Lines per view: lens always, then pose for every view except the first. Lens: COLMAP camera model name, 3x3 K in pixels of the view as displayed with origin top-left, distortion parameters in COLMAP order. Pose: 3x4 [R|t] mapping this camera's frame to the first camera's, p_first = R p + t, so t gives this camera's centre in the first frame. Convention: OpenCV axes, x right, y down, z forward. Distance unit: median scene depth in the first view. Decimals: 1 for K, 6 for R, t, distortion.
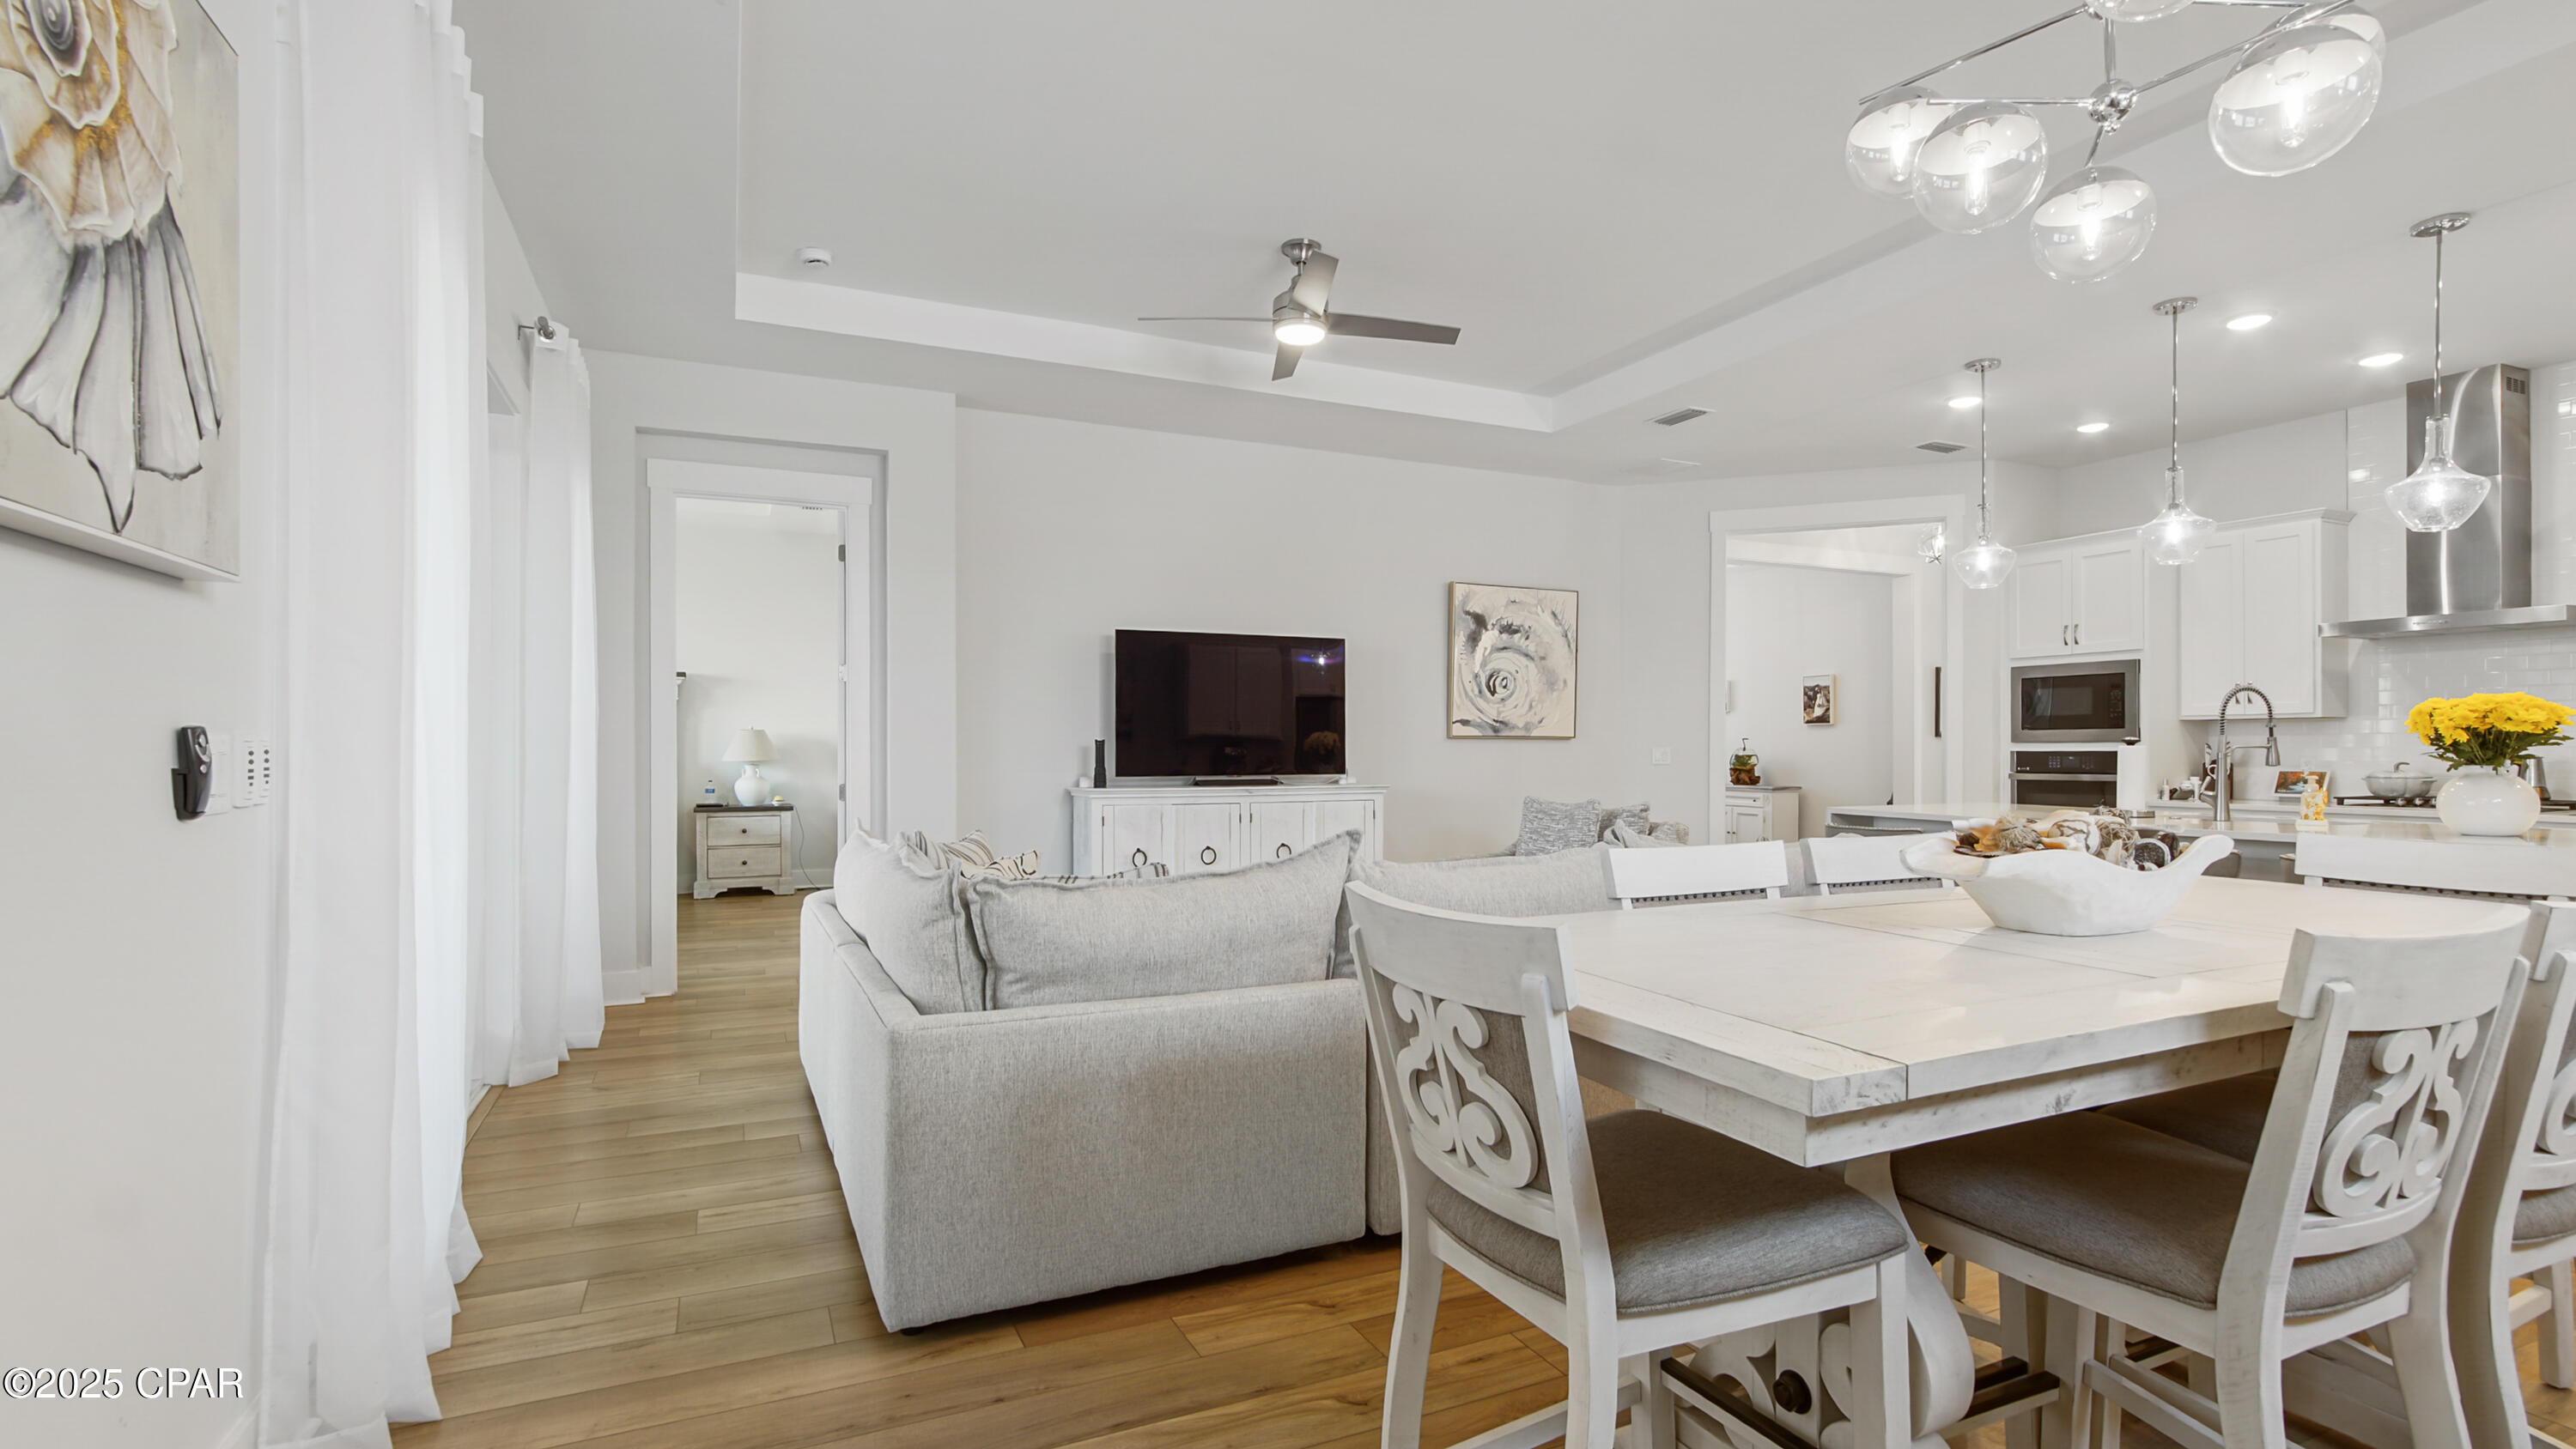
lens RADIAL K [[1195.7, 0, 1284.2], [0, 1195.7, 740.7], [0, 0, 1]] dist [-0.003239, -0.000380]
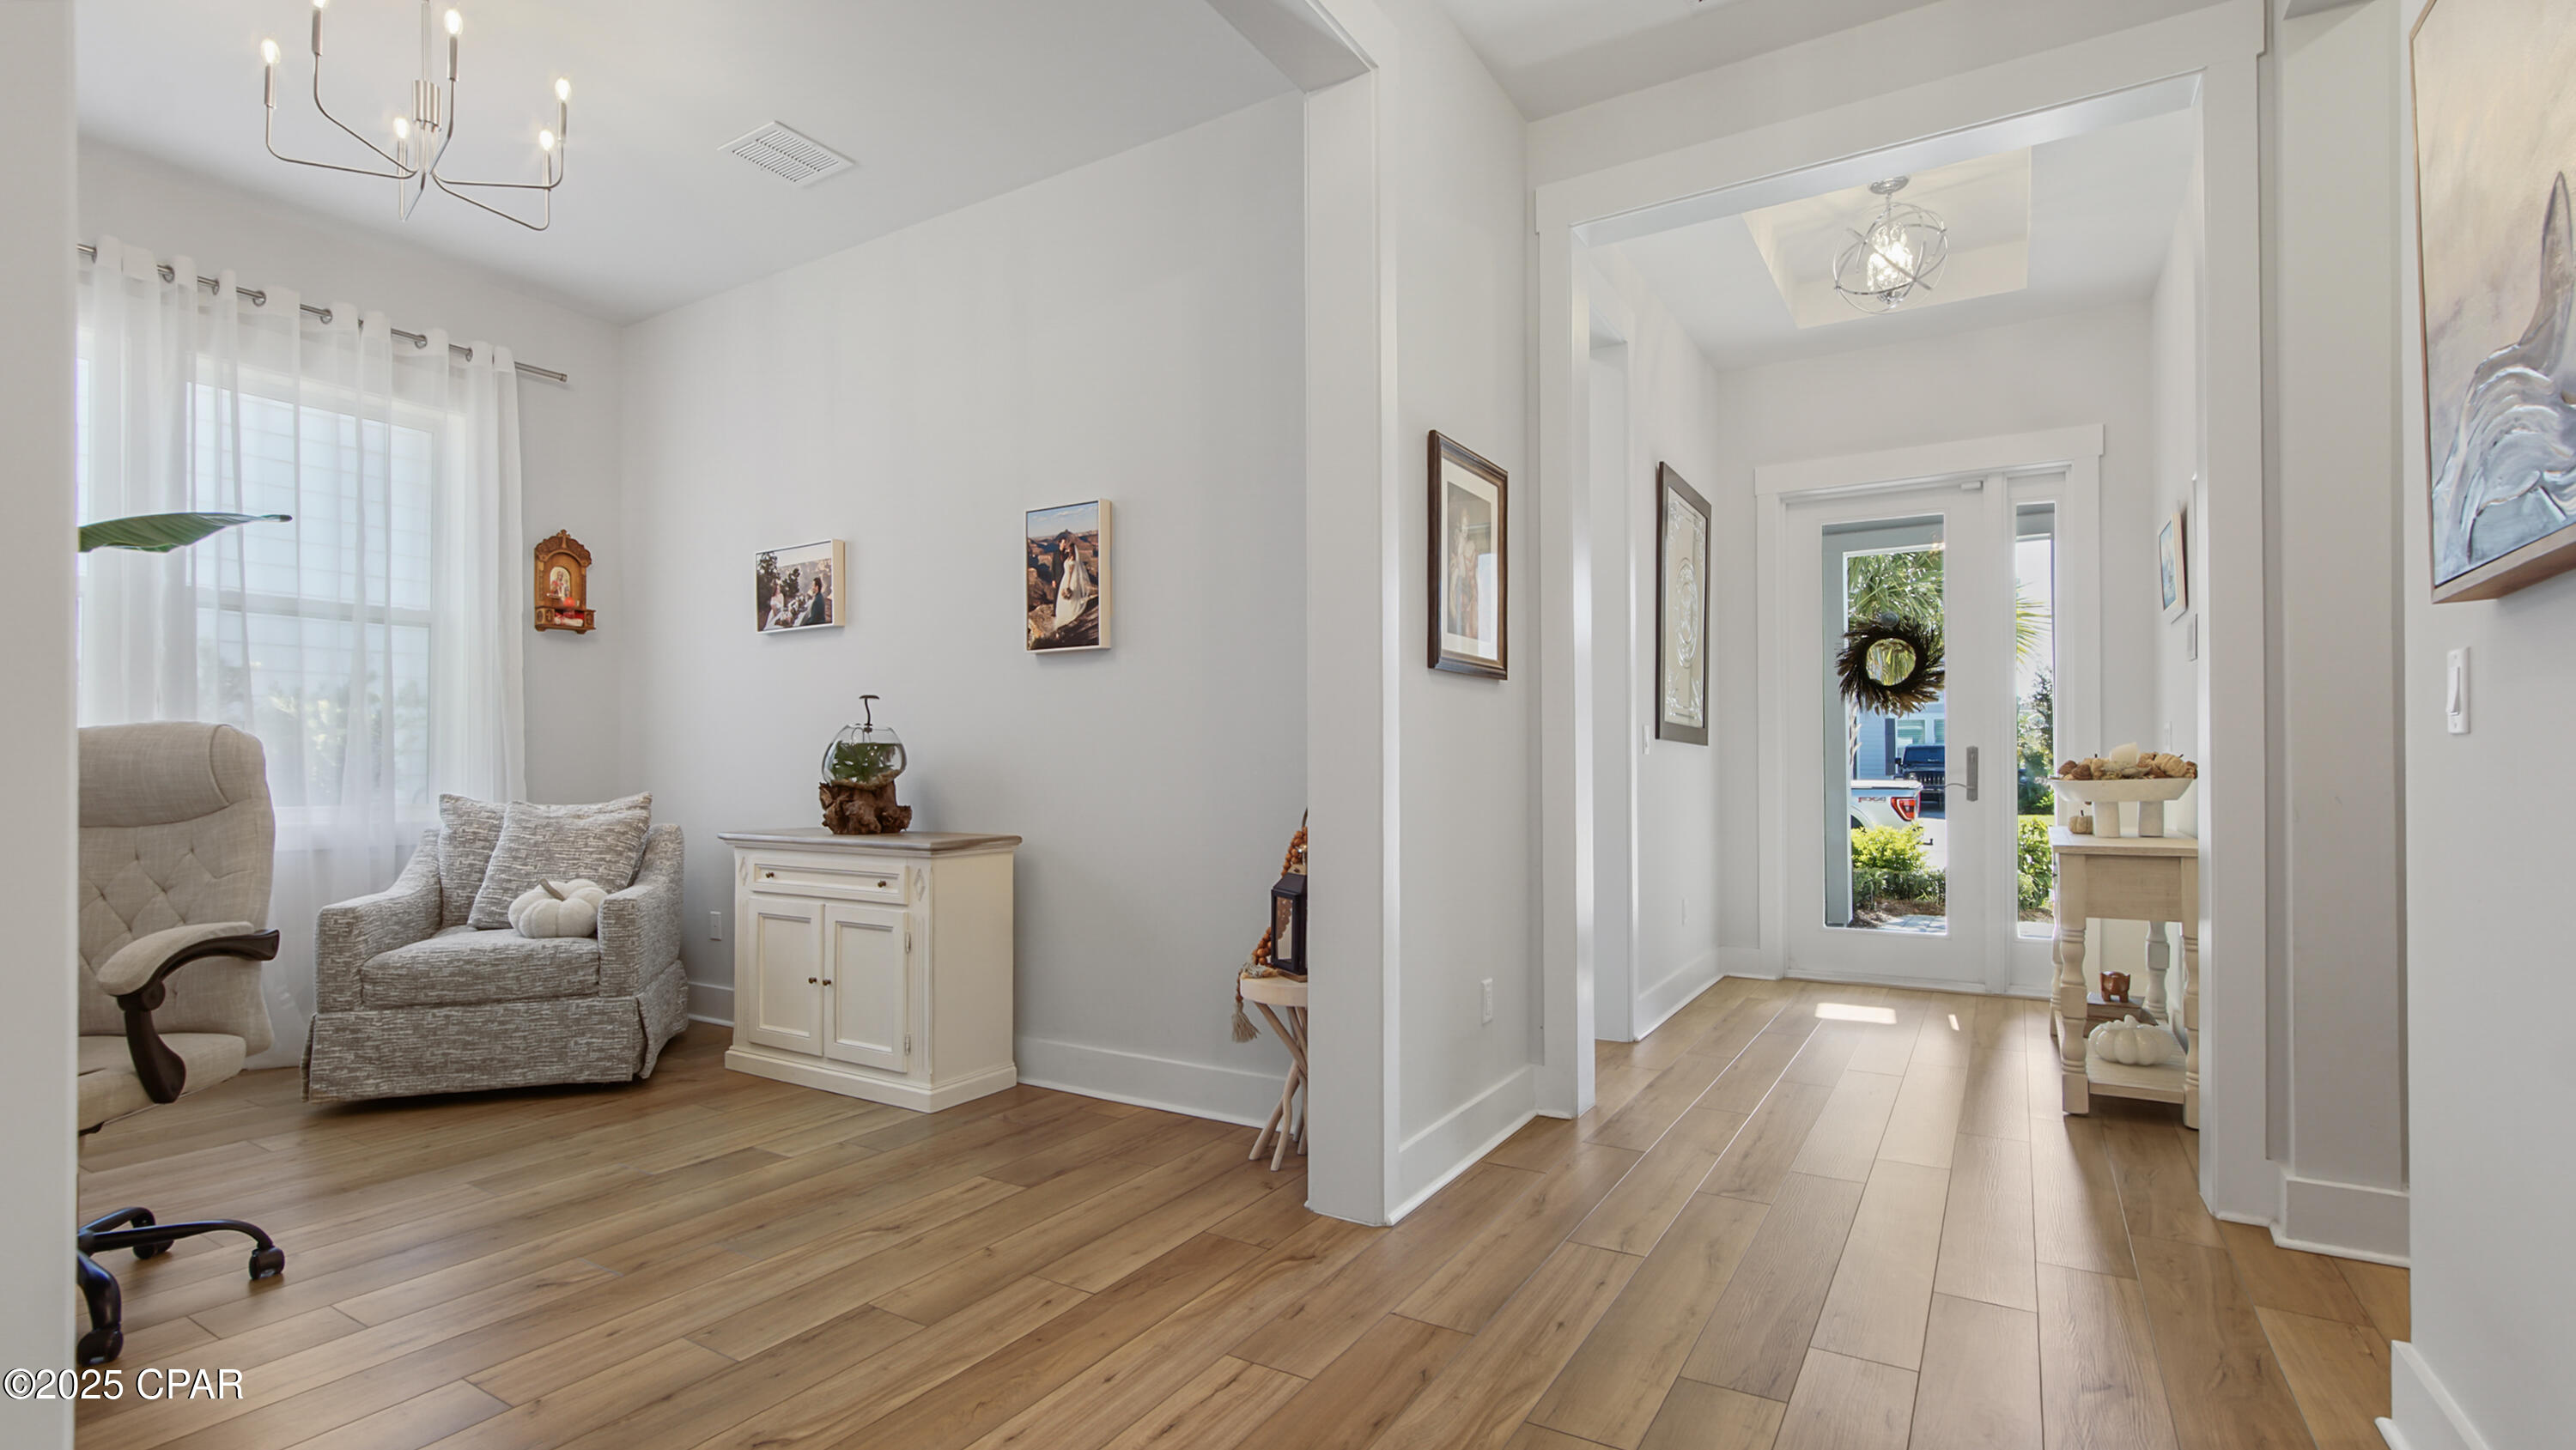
lens RADIAL K [[1184.2, 0, 1283.5], [0, 1184.2, 751.2], [0, 0, 1]] dist [-0.001642, 0.000728]
pose [[0.835300, 0.005772, 0.549763, 0.514227], [-0.001396, 0.999964, -0.008377, 0.028311], [-0.549792, 0.006230, 0.835278, 1.124072]]
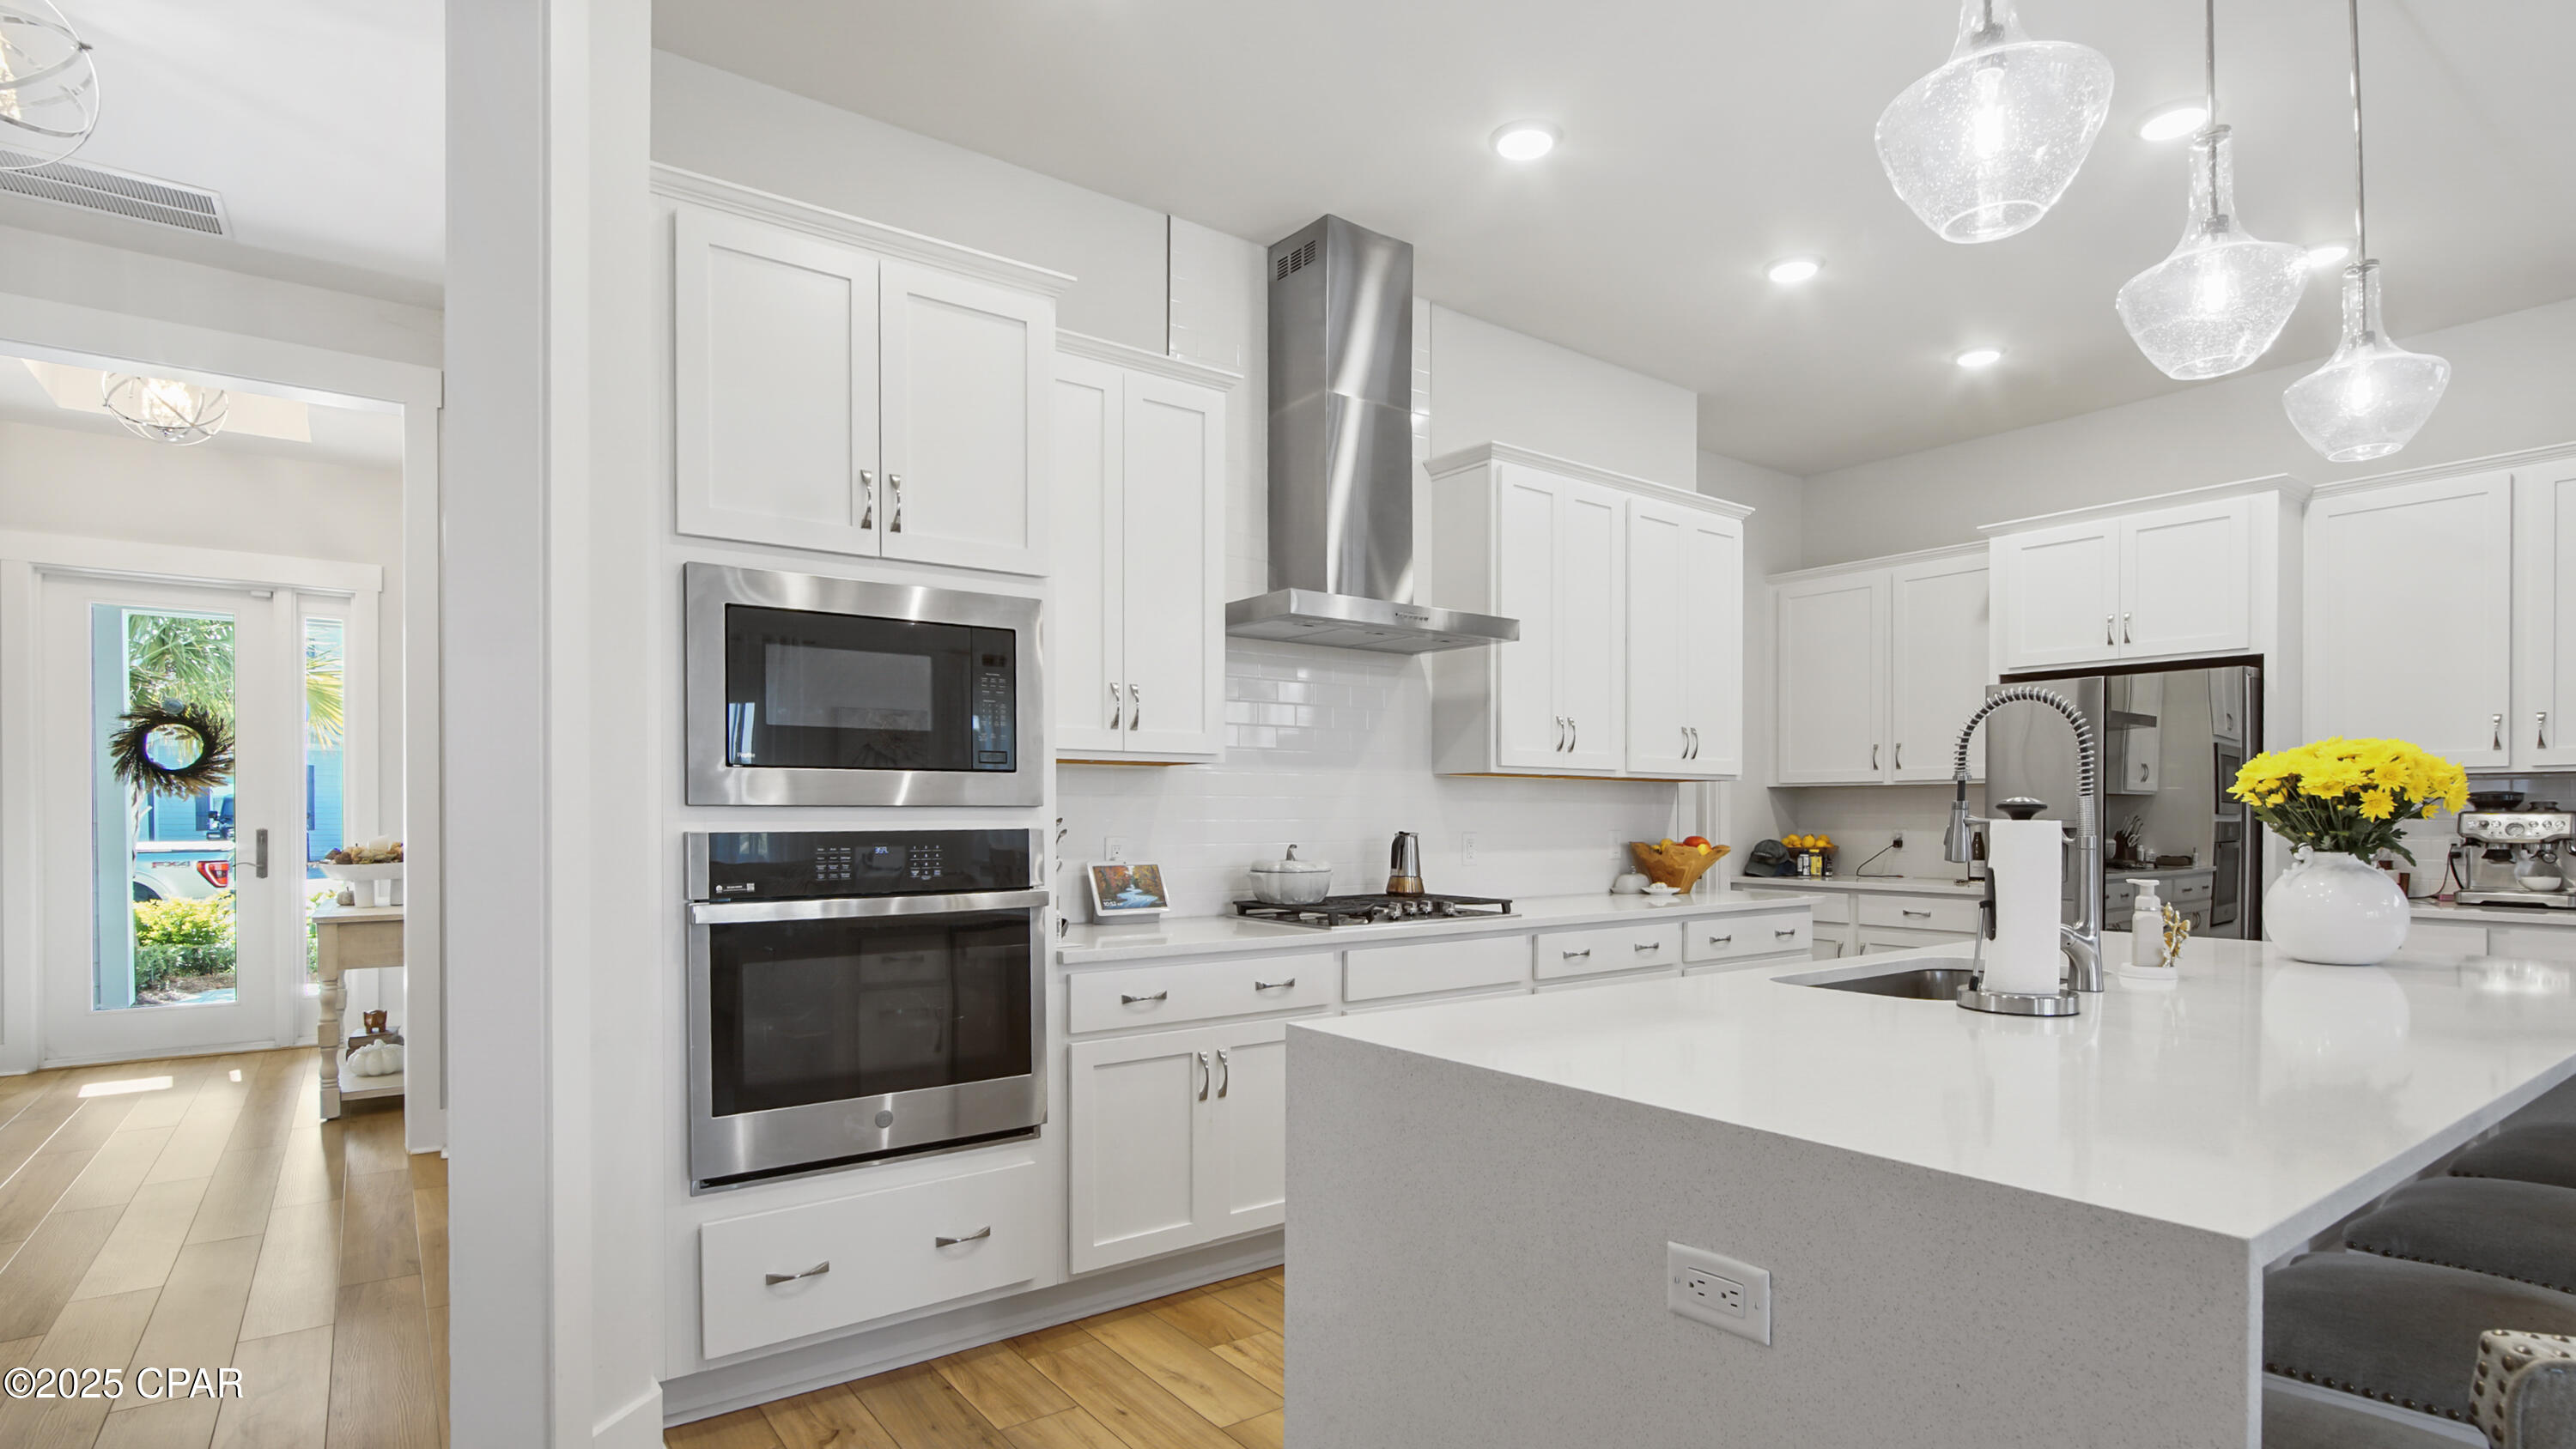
lens RADIAL K [[1249.2, 0, 1303.2], [0, 1249.2, 828.0], [0, 0, 1]] dist [-0.001785, 0.000666]
pose [[-0.202636, -0.010729, 0.979195, 0.274044], [-0.007650, 0.999927, 0.009373, 0.003078], [-0.979224, -0.005592, -0.202703, 0.965673]]
